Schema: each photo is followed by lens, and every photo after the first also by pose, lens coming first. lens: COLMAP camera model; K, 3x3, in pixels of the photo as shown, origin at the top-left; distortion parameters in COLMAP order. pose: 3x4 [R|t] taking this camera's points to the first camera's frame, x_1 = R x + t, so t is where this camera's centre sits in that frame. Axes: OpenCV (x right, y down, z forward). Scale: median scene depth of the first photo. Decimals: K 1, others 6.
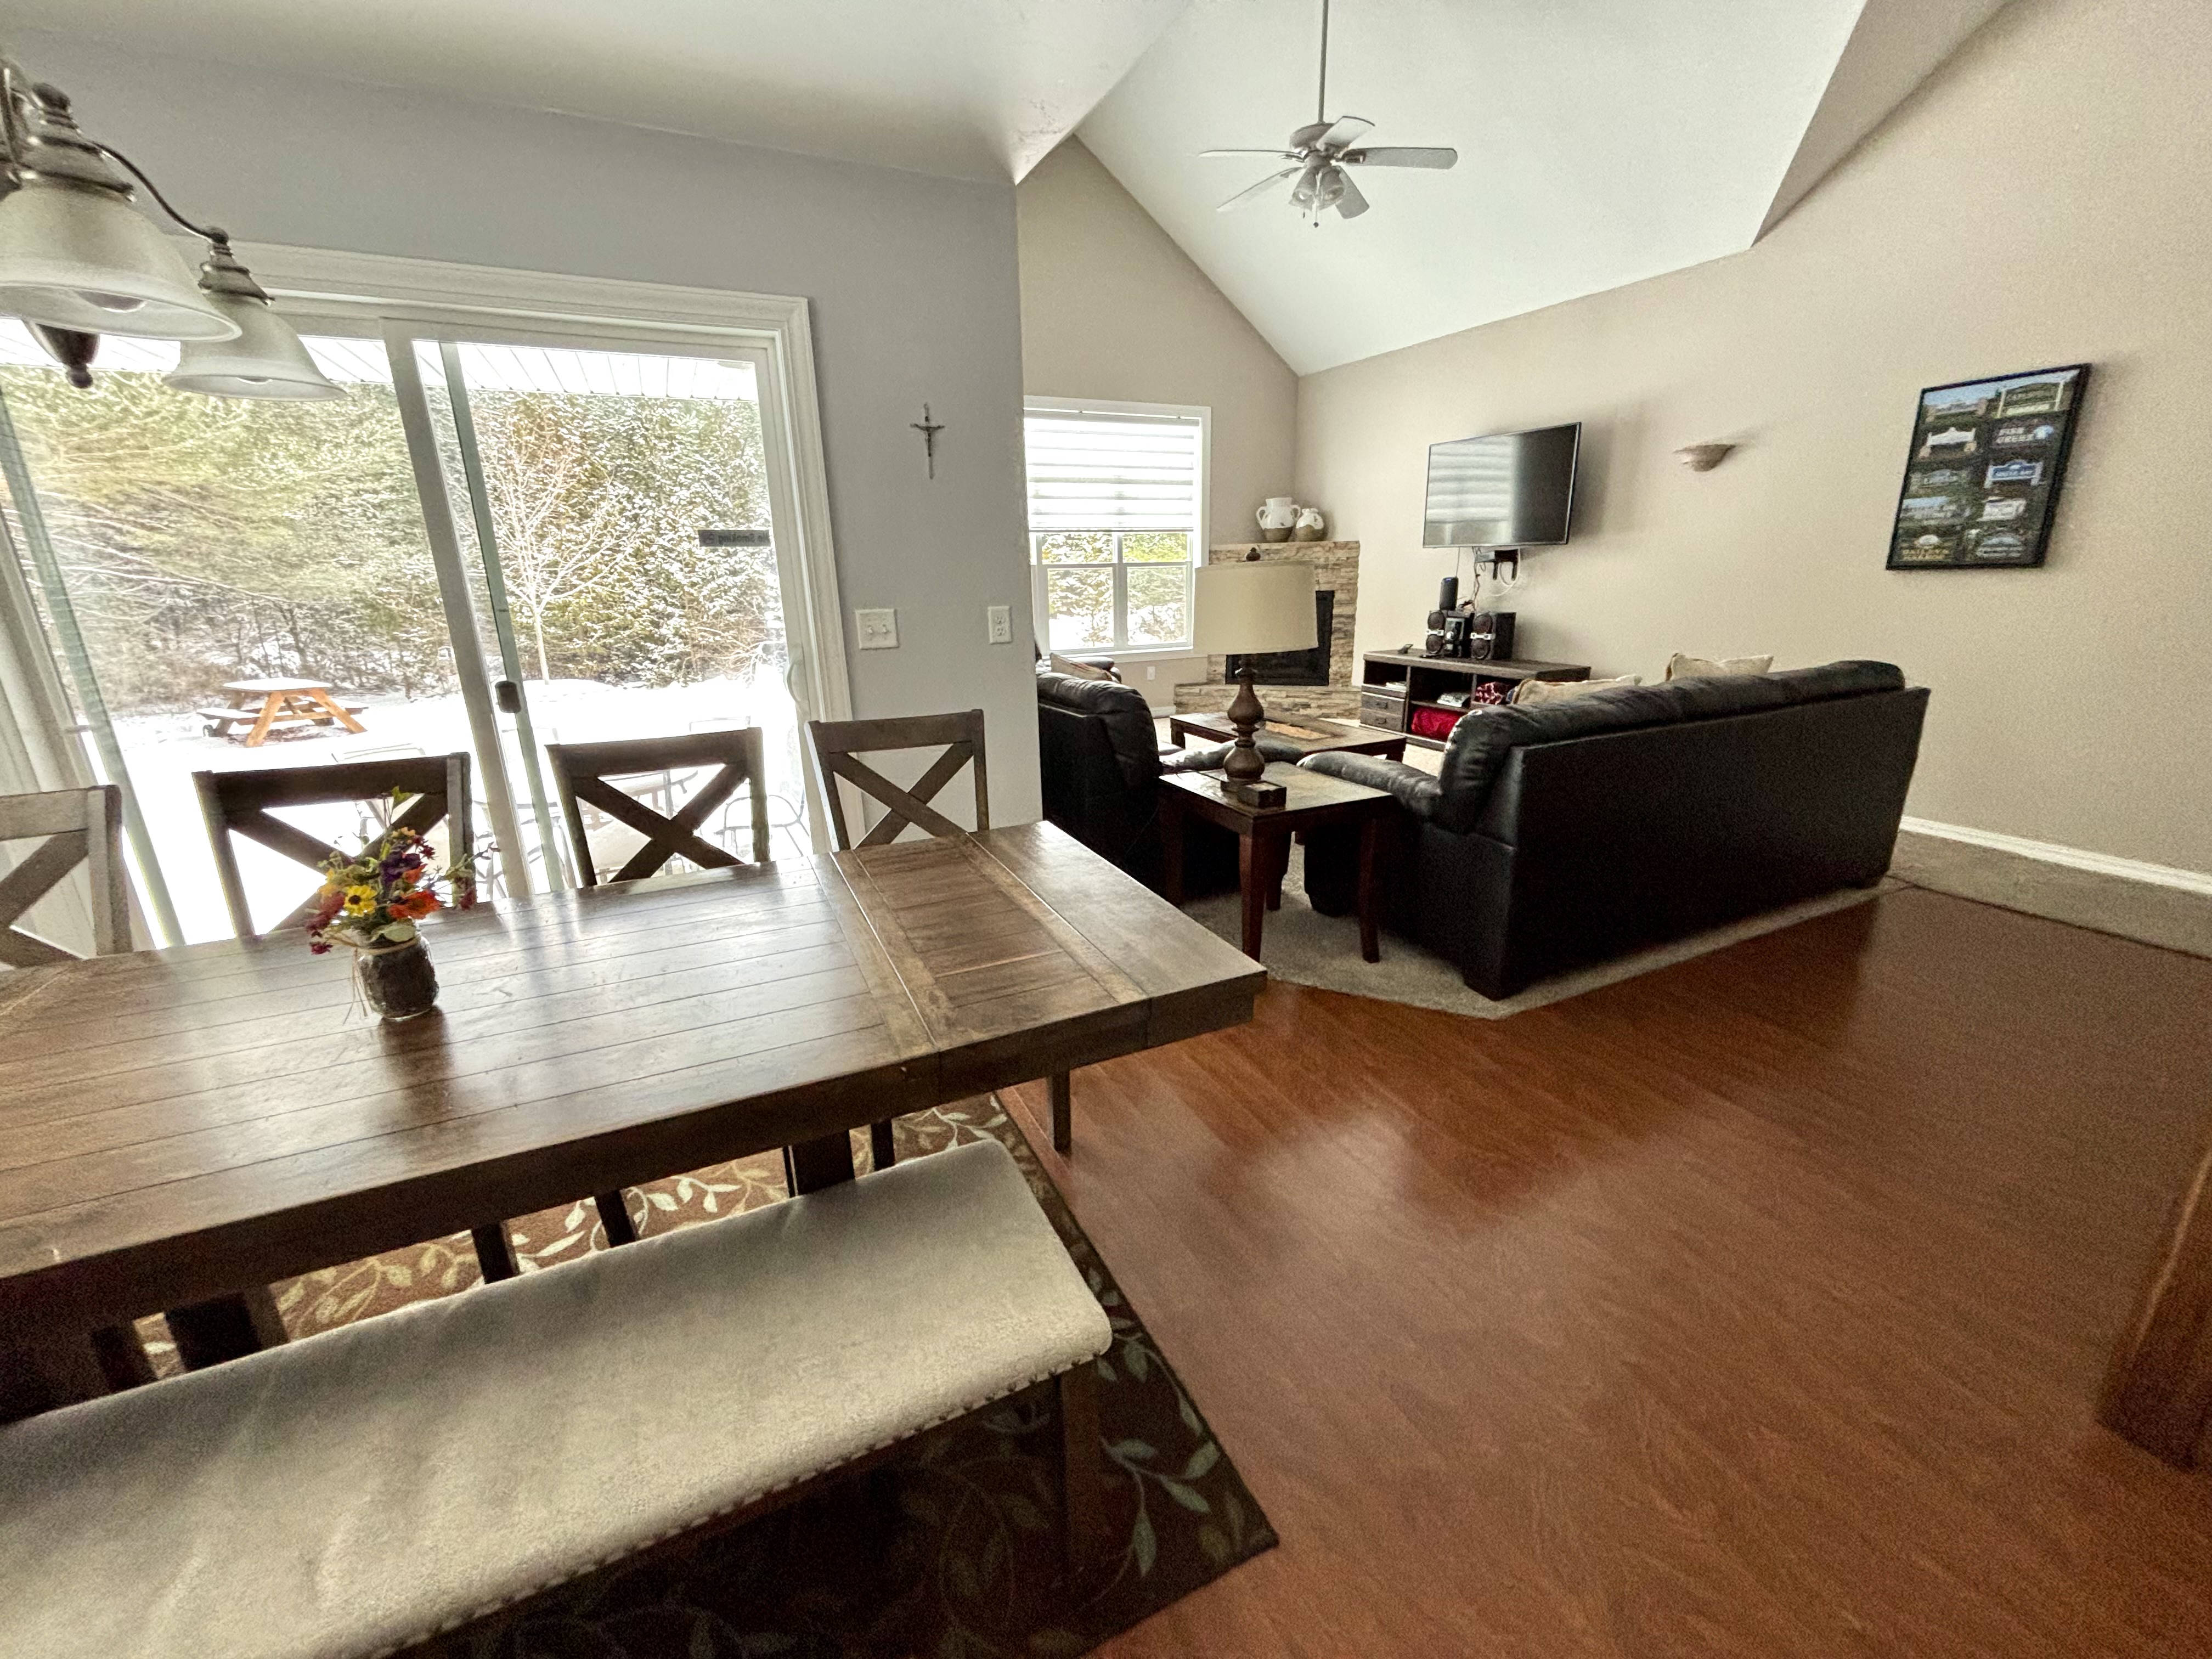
lens RADIAL K [[879.1, 0, 1106.0], [0, 879.1, 829.5], [0, 0, 1]] dist [0.004787, -0.000464]
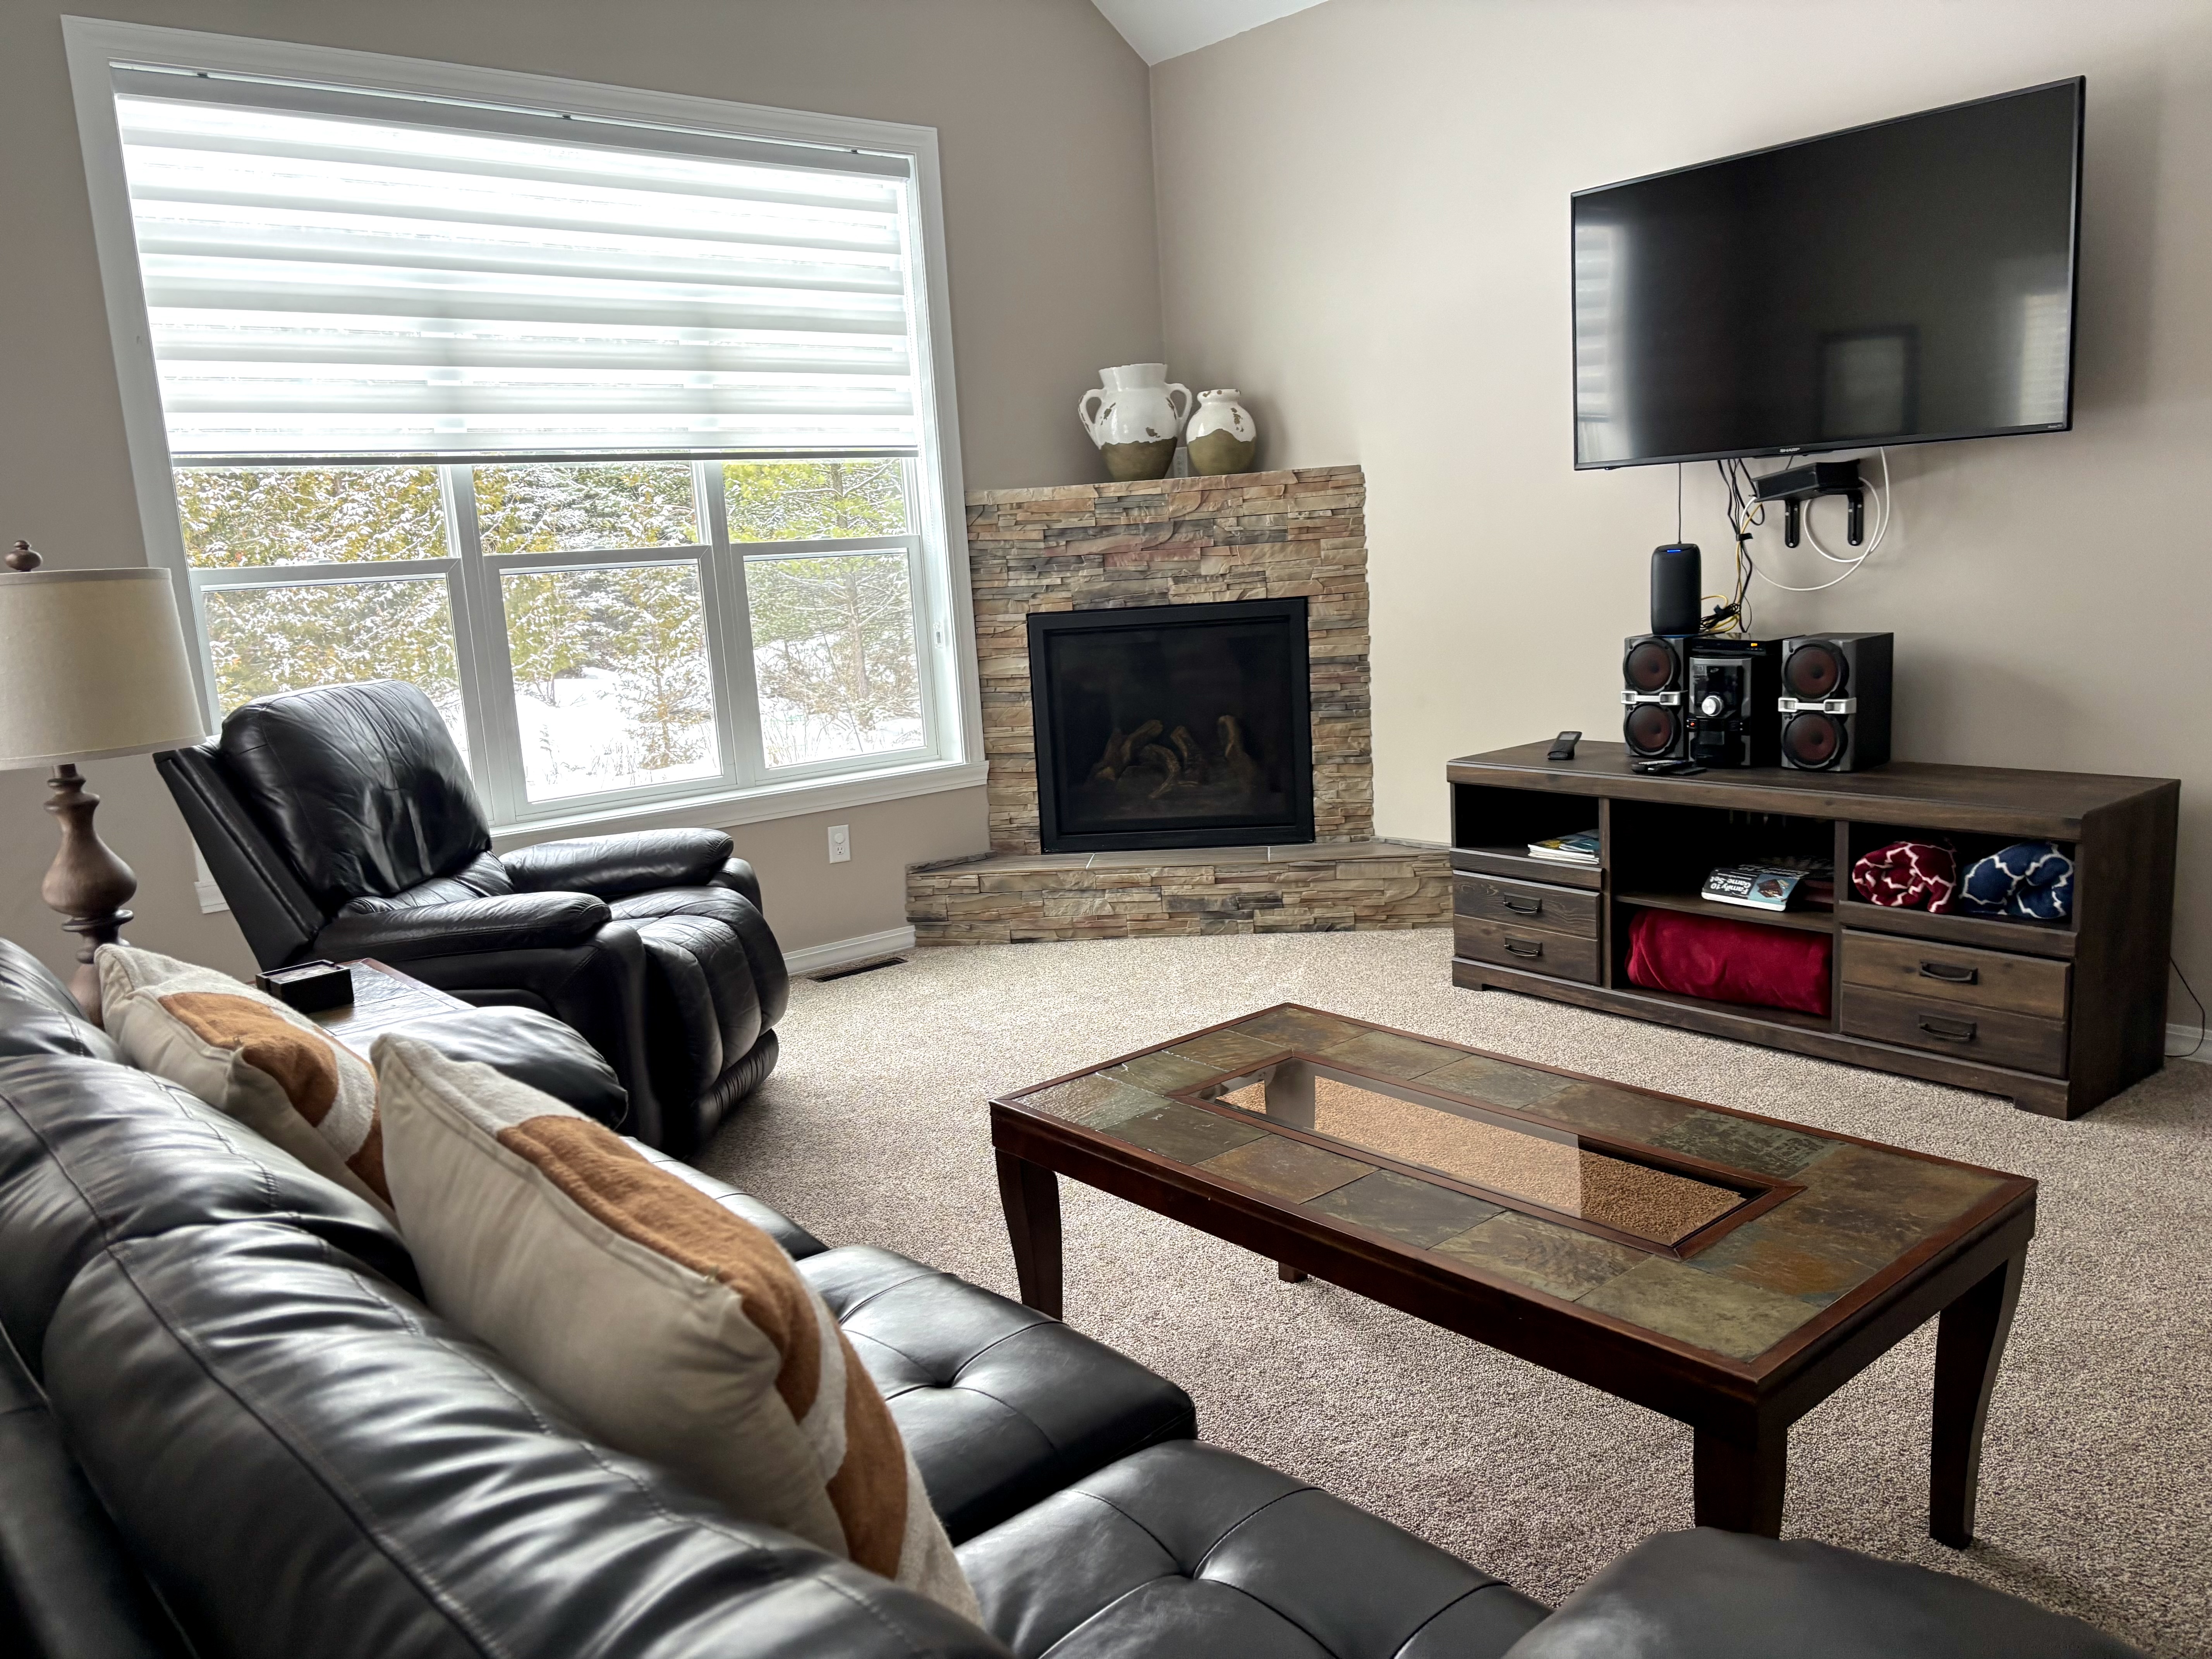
lens RADIAL K [[1702.5, 0, 1099.5], [0, 1702.5, 897.2], [0, 0, 1]] dist [0.054750, -0.062835]
pose [[0.970911, -0.085643, 0.223598, -0.003652], [0.106484, 0.990856, -0.082861, -0.091202], [-0.214457, 0.104261, 0.971153, 0.315970]]
